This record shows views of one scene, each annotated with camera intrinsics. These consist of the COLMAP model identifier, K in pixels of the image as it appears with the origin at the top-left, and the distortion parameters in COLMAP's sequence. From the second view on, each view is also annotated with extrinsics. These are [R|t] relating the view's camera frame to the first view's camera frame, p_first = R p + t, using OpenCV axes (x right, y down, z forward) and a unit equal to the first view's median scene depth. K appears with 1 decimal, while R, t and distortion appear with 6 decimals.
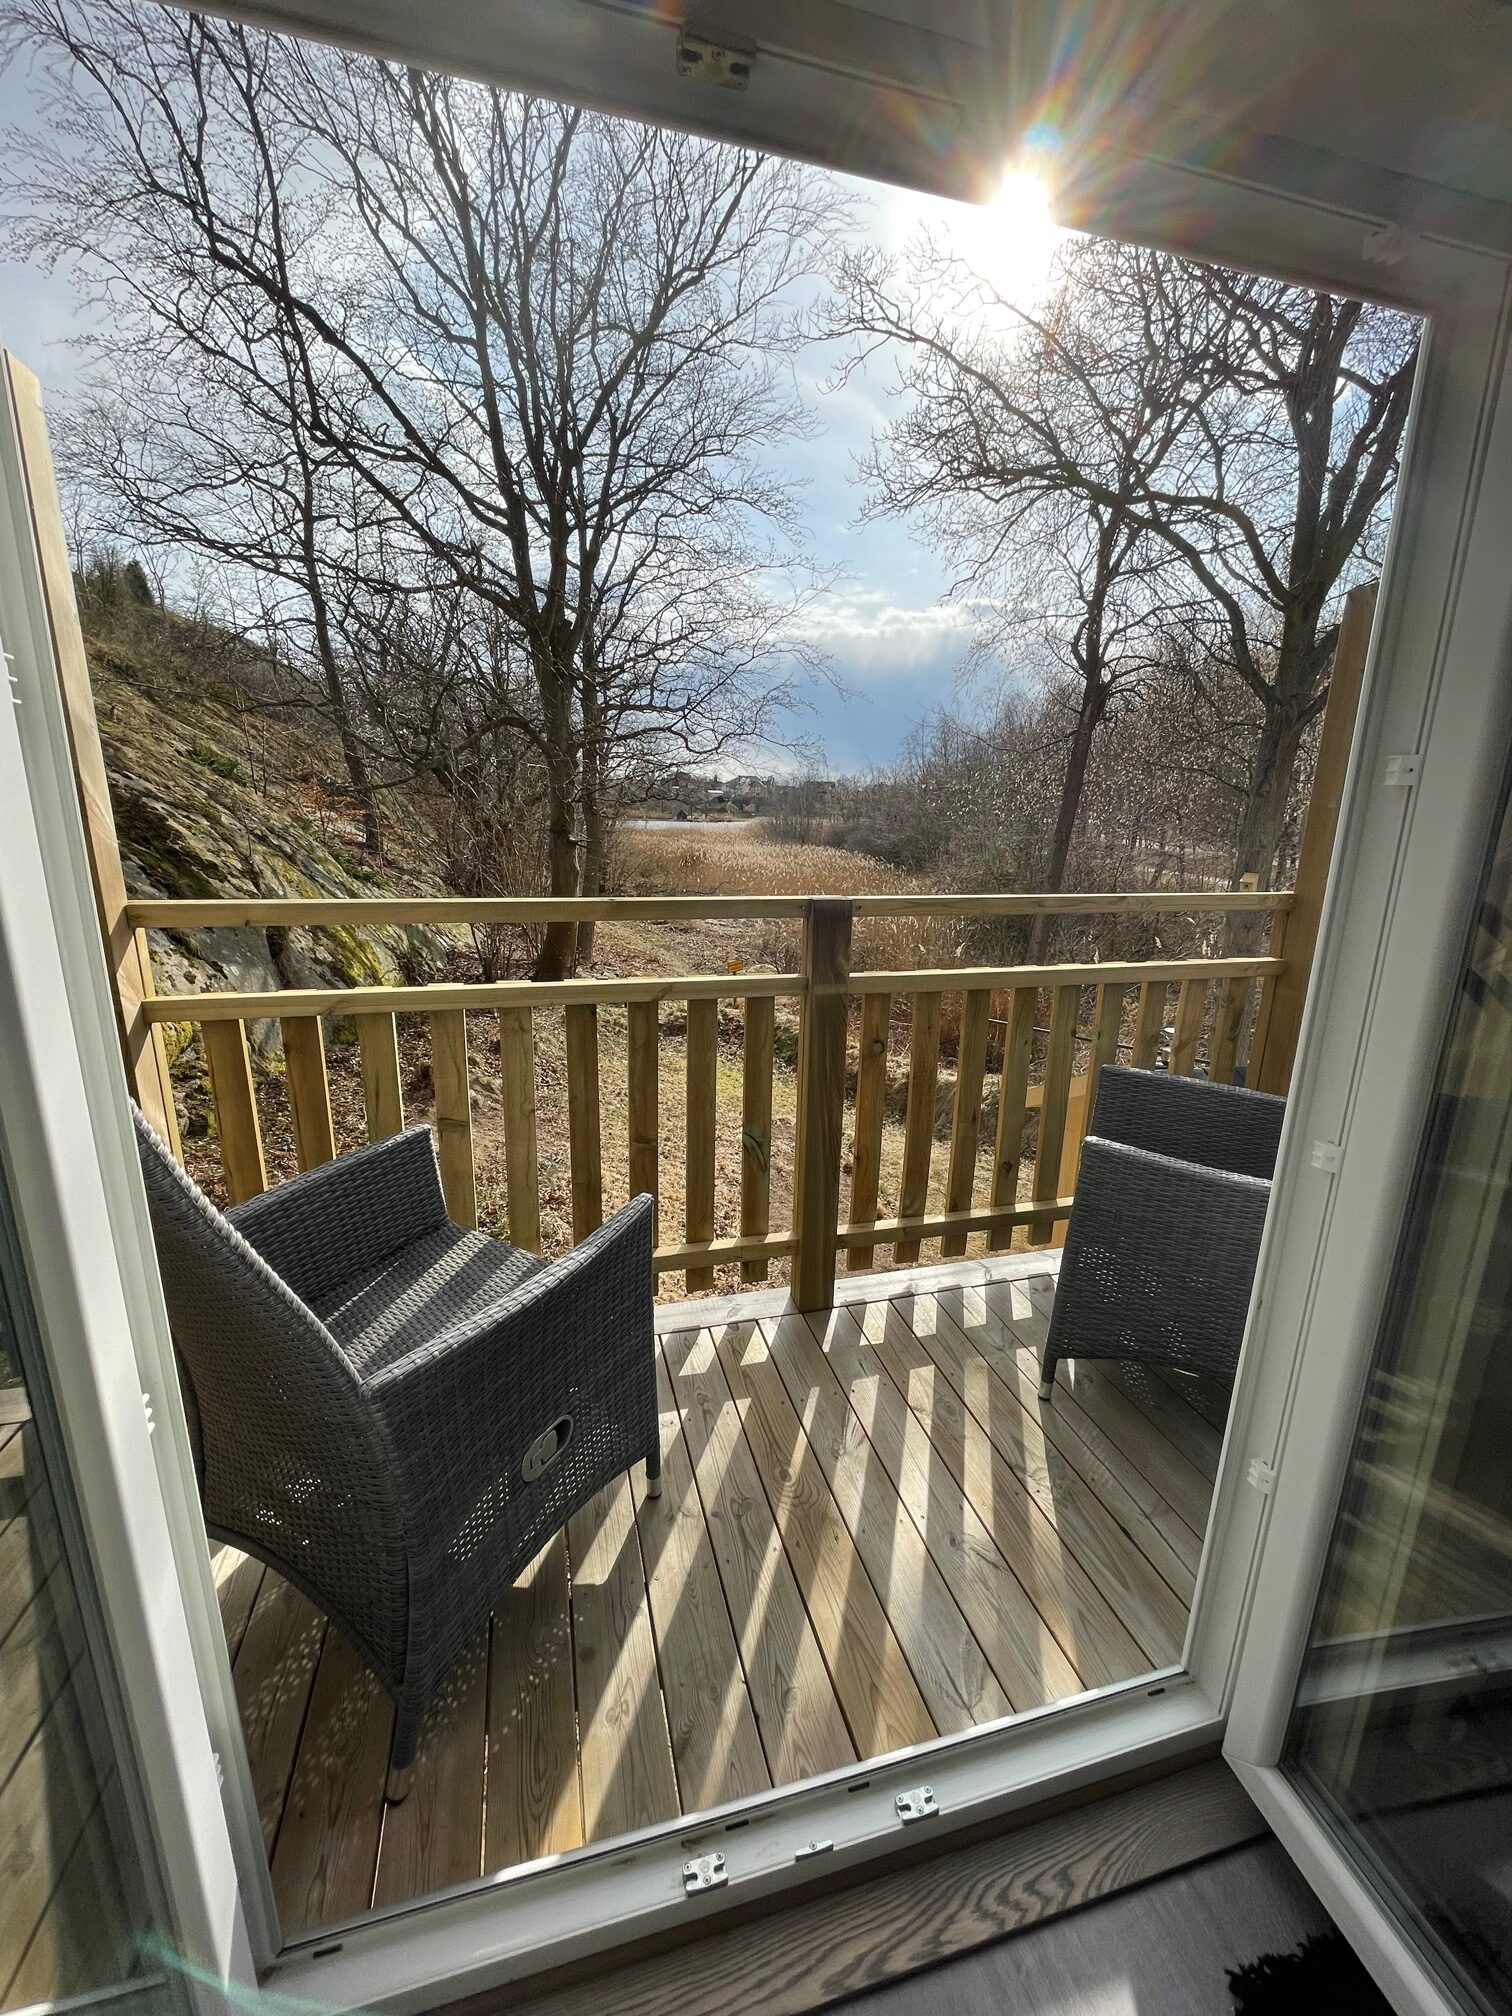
lens RADIAL K [[810.9, 0, 756.8], [0, 810.9, 1013.7], [0, 0, 1]] dist [-0.006741, 0.000822]
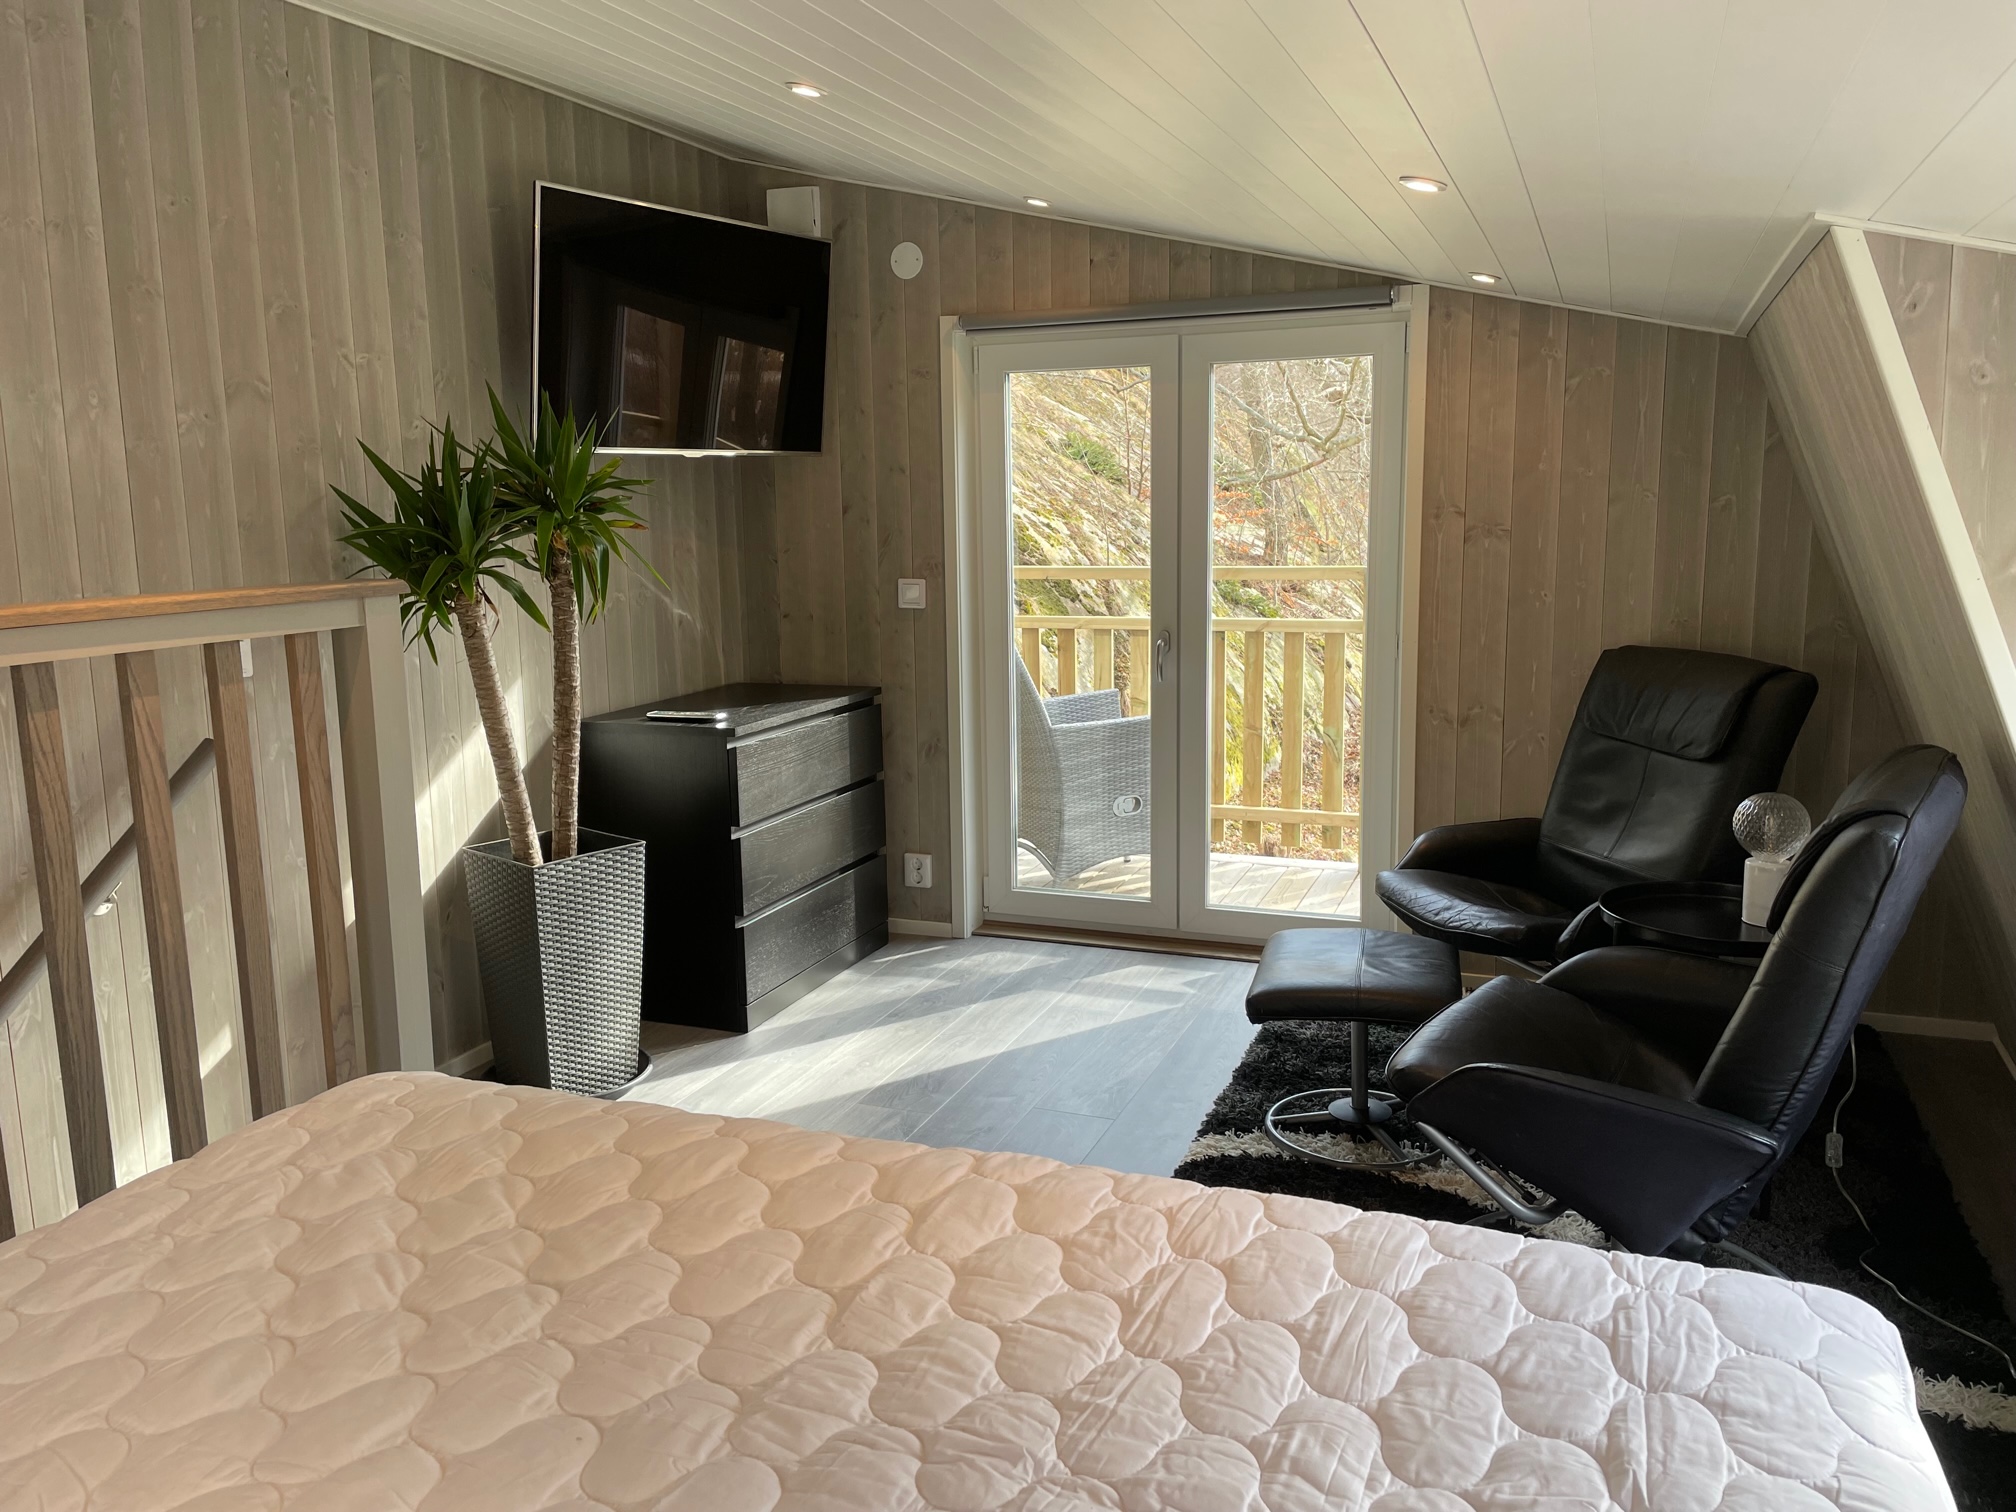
lens RADIAL K [[1529.0, 0, 1001.3], [0, 1529.0, 758.7], [0, 0, 1]] dist [0.080379, -0.108591]
pose [[0.802978, 0.066055, -0.592337, 0.132130], [-0.111885, 0.992877, -0.040951, 0.041492], [0.585413, 0.099157, 0.804649, -0.174954]]
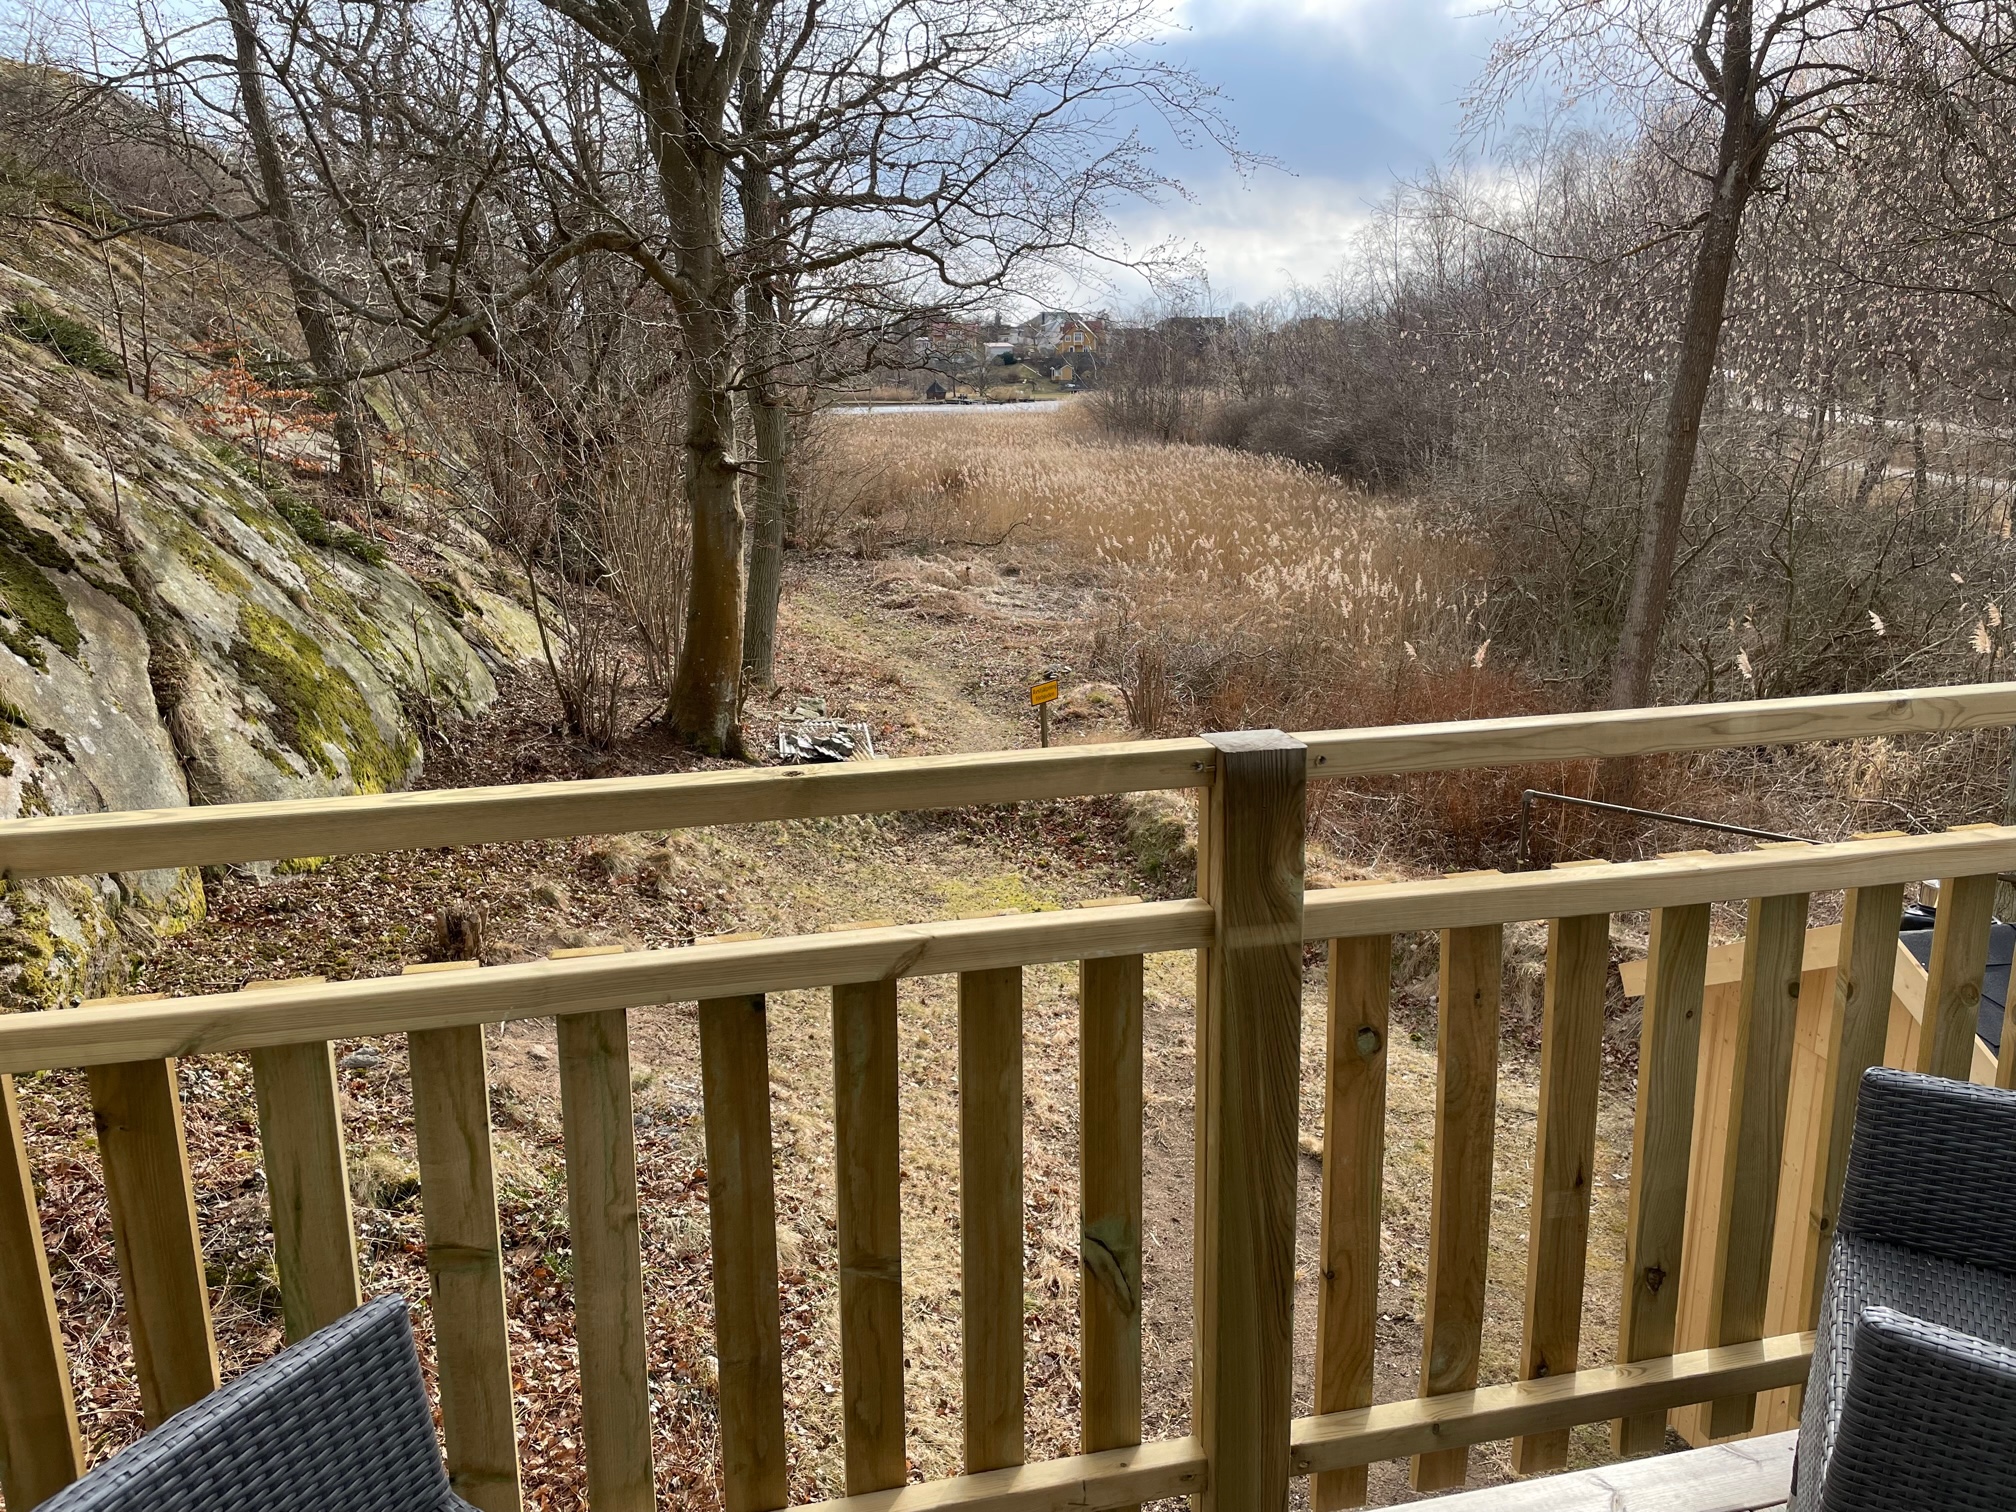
lens RADIAL K [[1529.0, 0, 1016.5], [0, 1529.0, 737.3], [0, 0, 1]] dist [0.080379, -0.108591]
pose [[0.998770, -0.022385, -0.044246, -0.001128], [0.021777, 0.999663, -0.014162, -0.016099], [0.044548, 0.013181, 0.998920, 0.013437]]
